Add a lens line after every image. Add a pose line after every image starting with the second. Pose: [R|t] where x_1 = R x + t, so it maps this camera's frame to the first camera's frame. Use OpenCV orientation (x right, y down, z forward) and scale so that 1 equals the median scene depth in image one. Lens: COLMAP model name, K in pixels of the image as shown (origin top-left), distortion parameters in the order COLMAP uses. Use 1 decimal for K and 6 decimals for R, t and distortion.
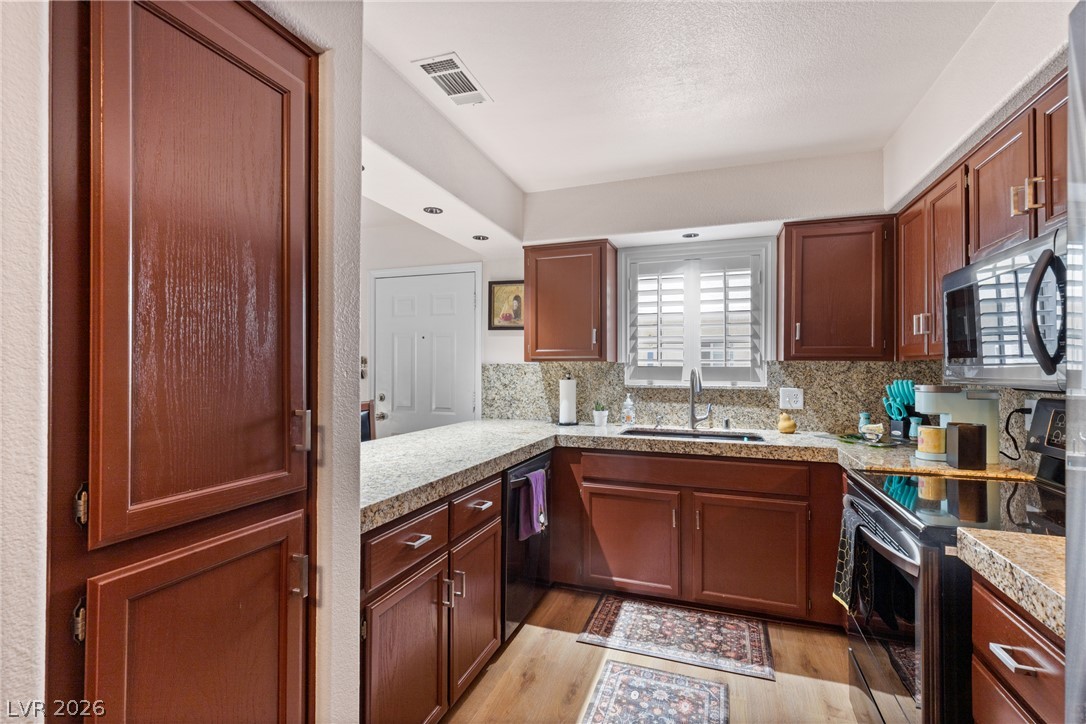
lens RADIAL K [[491.0, 0, 551.2], [0, 491.0, 361.1], [0, 0, 1]] dist [0.010337, -0.002024]
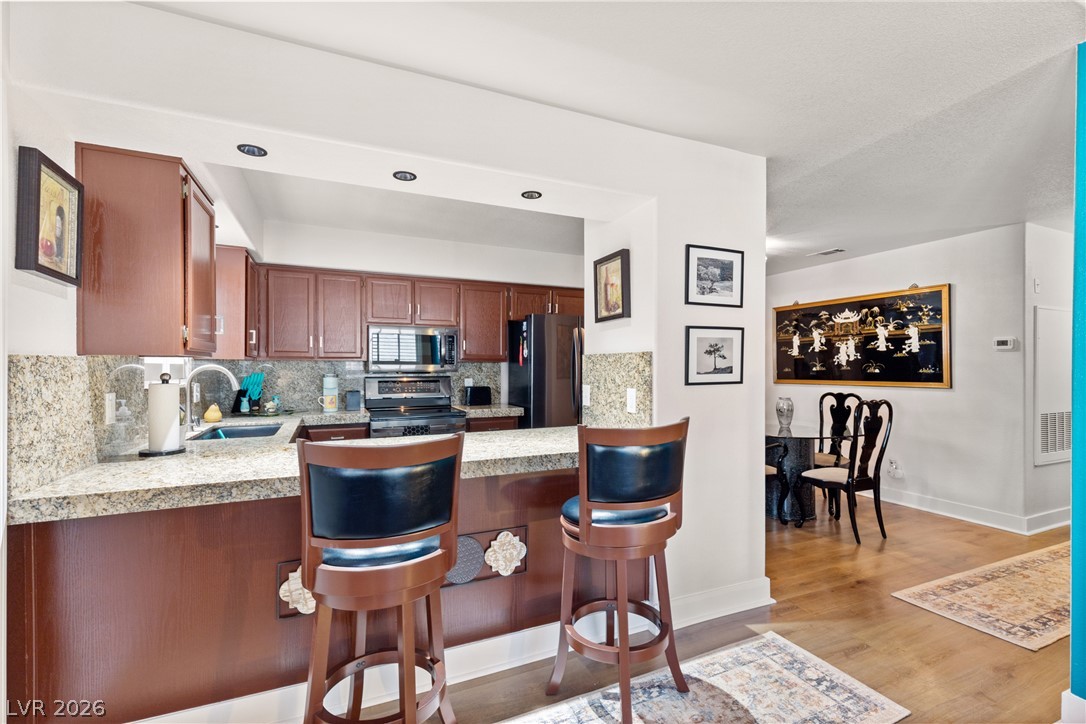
lens RADIAL K [[491.0, 0, 546.0], [0, 491.0, 366.4], [0, 0, 1]] dist [0.010337, -0.002024]
pose [[-0.685448, -0.004844, 0.728105, -0.852039], [-0.014955, 0.999861, -0.007428, 0.013643], [-0.727968, -0.015980, -0.685425, 1.182312]]
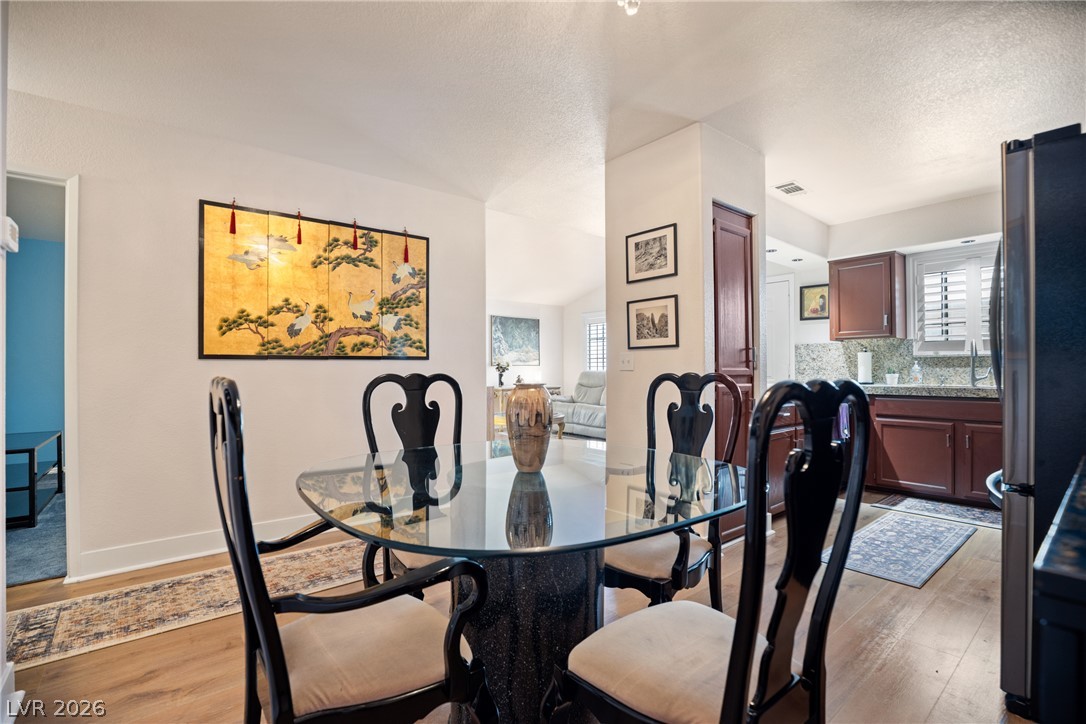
lens RADIAL K [[501.8, 0, 556.1], [0, 501.8, 368.0], [0, 0, 1]] dist [-0.020974, 0.000157]
pose [[0.862268, -0.008999, -0.506373, -0.007265], [0.014710, 0.999865, 0.007279, 0.064179], [0.506239, -0.013725, 0.862284, -0.735871]]
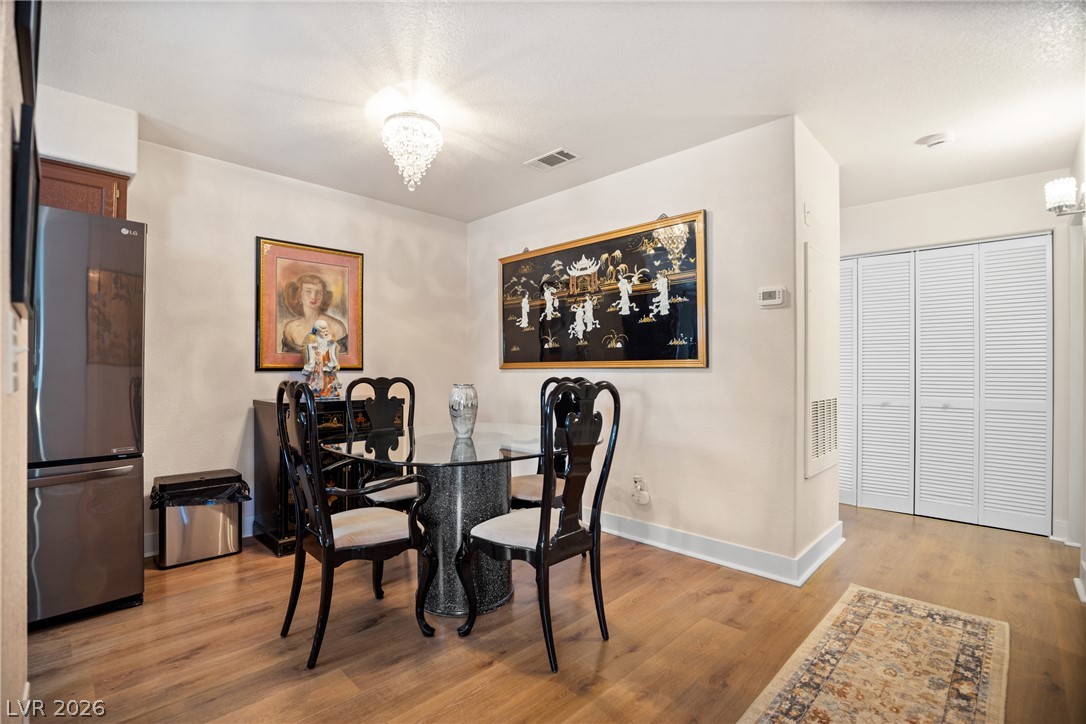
lens RADIAL K [[501.8, 0, 542.8], [0, 501.8, 365.2], [0, 0, 1]] dist [-0.020974, 0.000157]
pose [[-0.901658, -0.003530, 0.432436, -0.747346], [-0.012196, 0.999776, -0.017269, 0.065689], [-0.432278, -0.020845, -0.901499, 0.361233]]
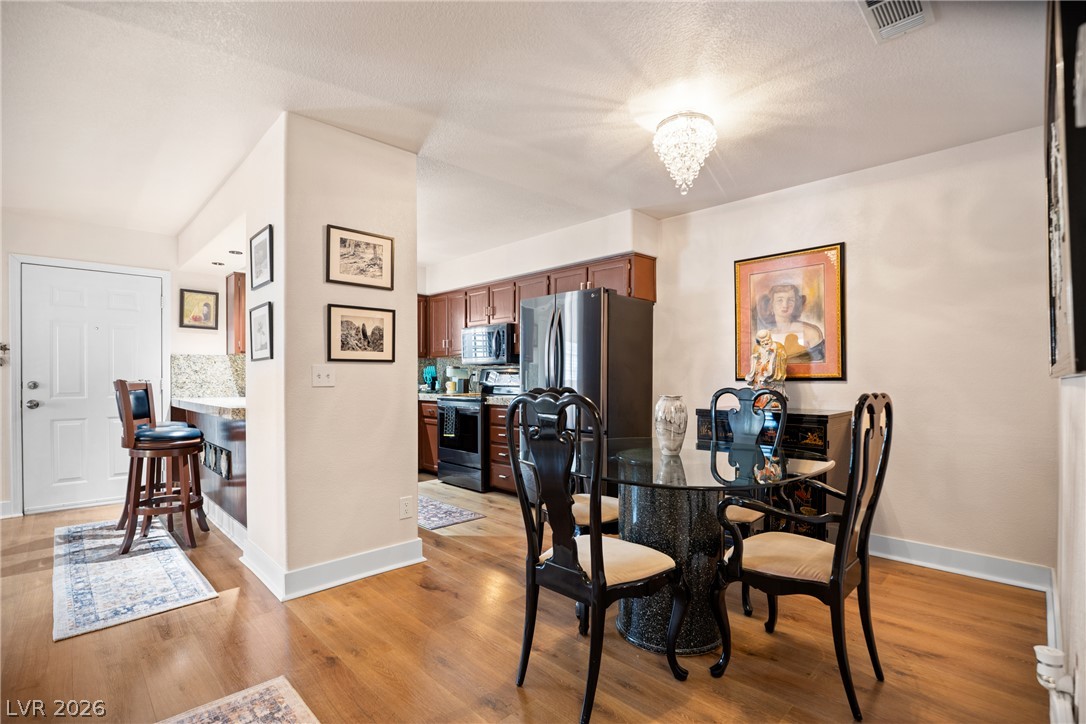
lens RADIAL K [[501.8, 0, 542.2], [0, 501.8, 374.8], [0, 0, 1]] dist [-0.020974, 0.000157]
pose [[0.445088, -0.001943, 0.895485, -1.023904], [-0.009245, 0.999934, 0.006765, 0.049250], [-0.895439, -0.011290, 0.445041, -0.471933]]
